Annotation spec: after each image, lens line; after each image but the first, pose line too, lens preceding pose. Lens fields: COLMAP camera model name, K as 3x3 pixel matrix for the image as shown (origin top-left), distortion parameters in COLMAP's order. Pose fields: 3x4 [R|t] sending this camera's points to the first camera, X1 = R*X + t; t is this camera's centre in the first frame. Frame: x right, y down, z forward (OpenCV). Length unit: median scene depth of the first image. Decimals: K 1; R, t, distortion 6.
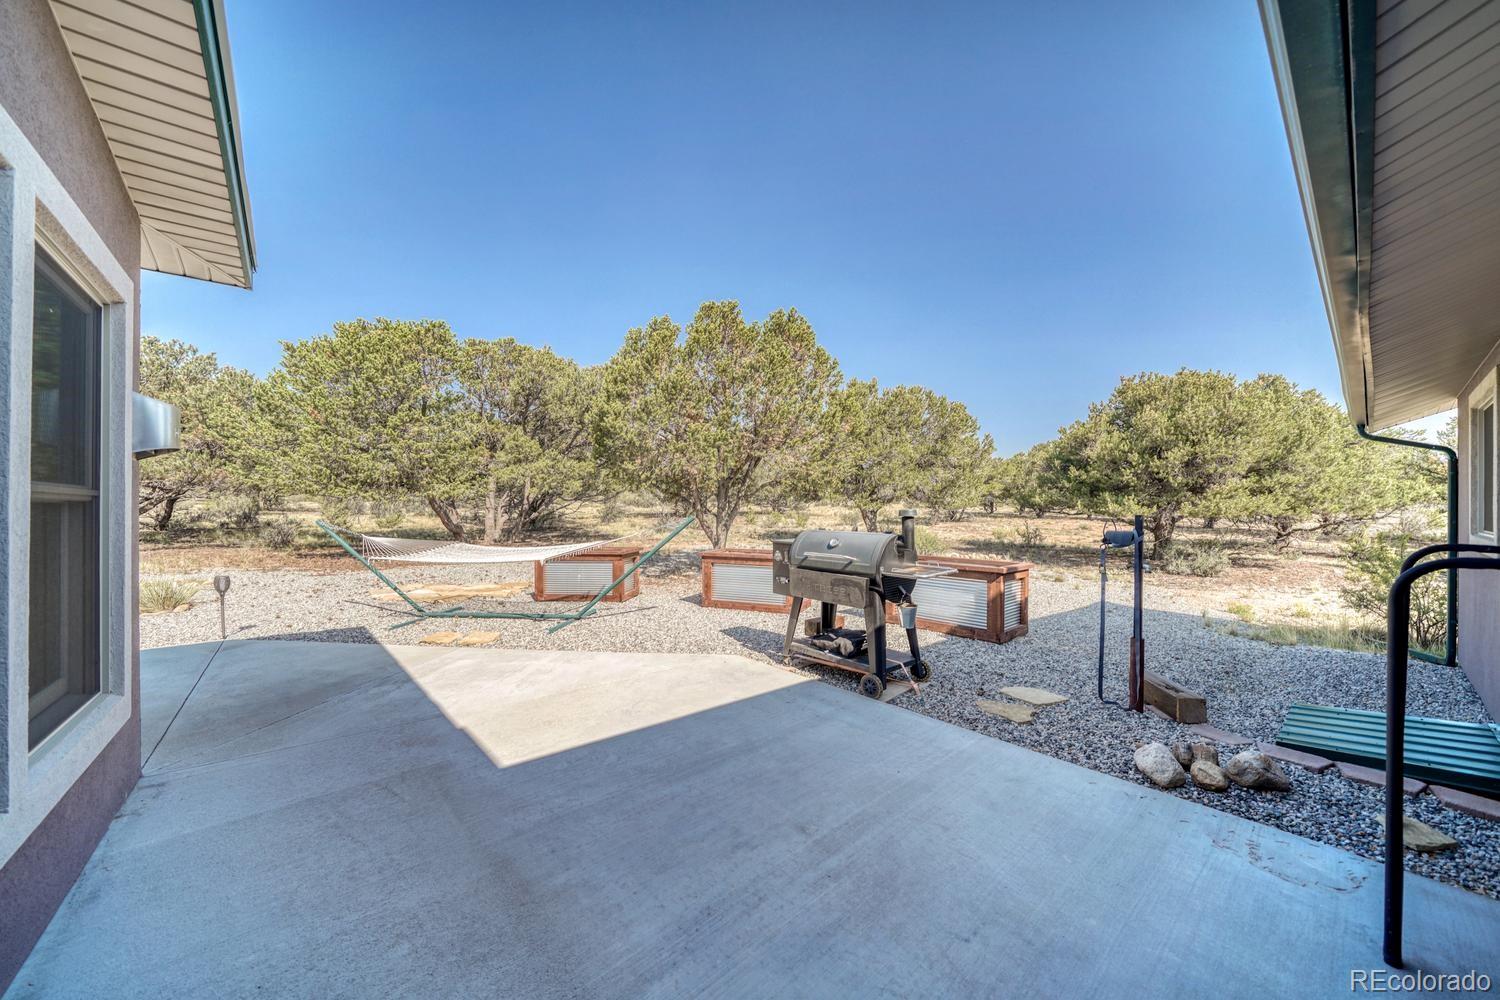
lens RADIAL K [[519.5, 0, 716.5], [0, 519.5, 500.8], [0, 0, 1]] dist [-0.003593, -0.000620]
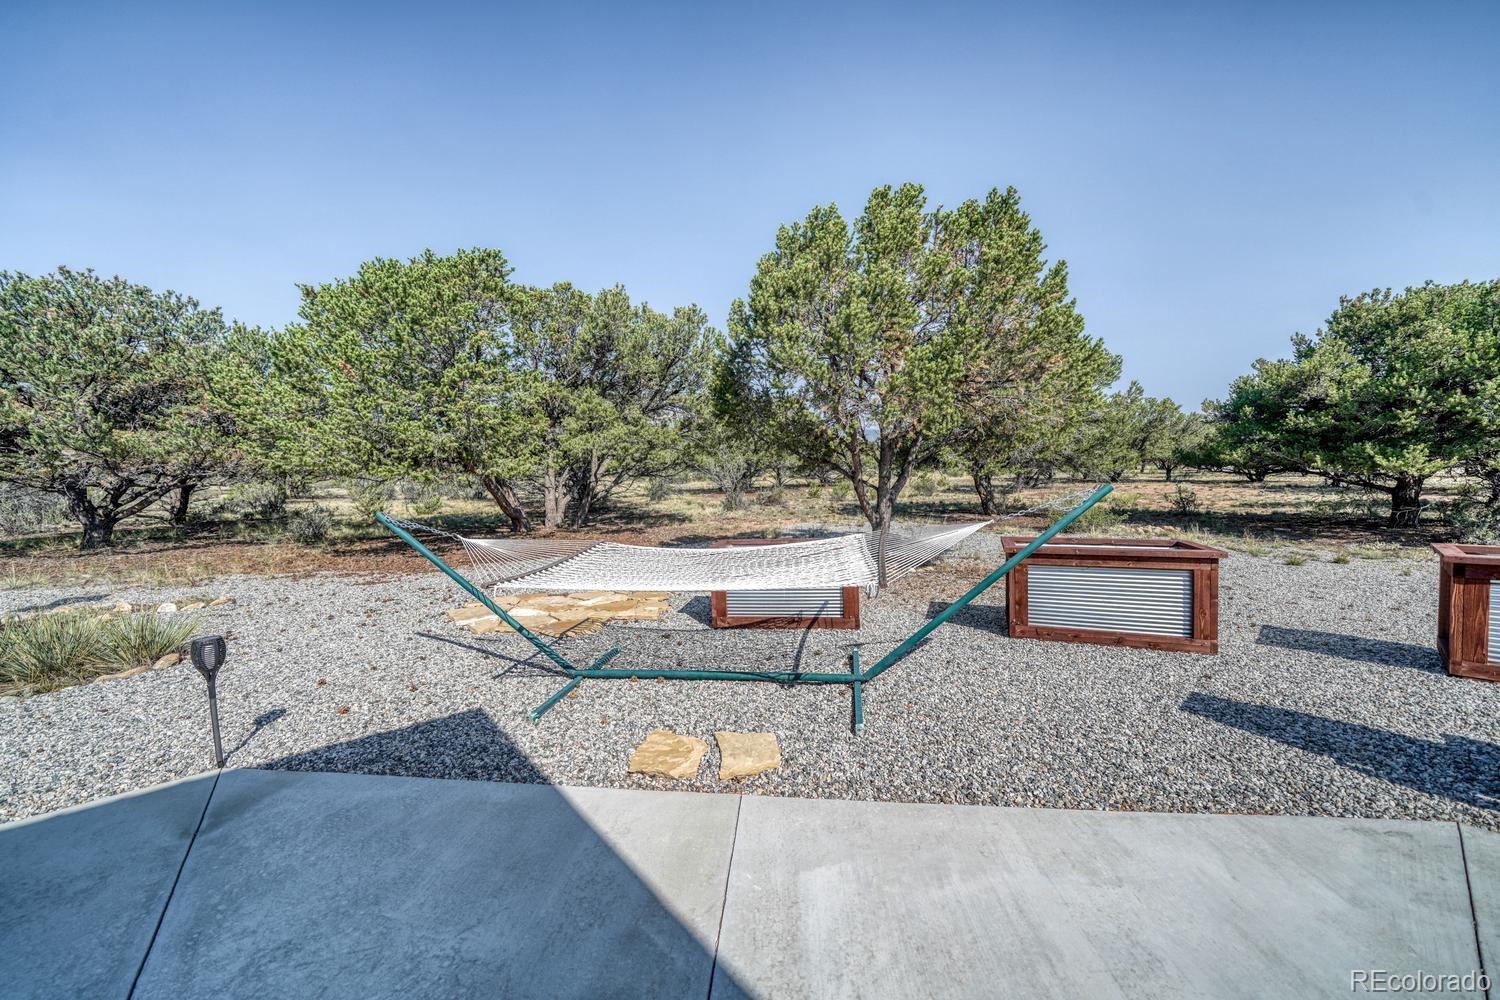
lens RADIAL K [[519.5, 0, 713.2], [0, 519.5, 495.1], [0, 0, 1]] dist [-0.003593, -0.000620]
pose [[0.998927, -0.029491, -0.035711, -0.186976], [0.030793, 0.998860, 0.036476, 0.004404], [0.034594, -0.037536, 0.998696, 0.217007]]
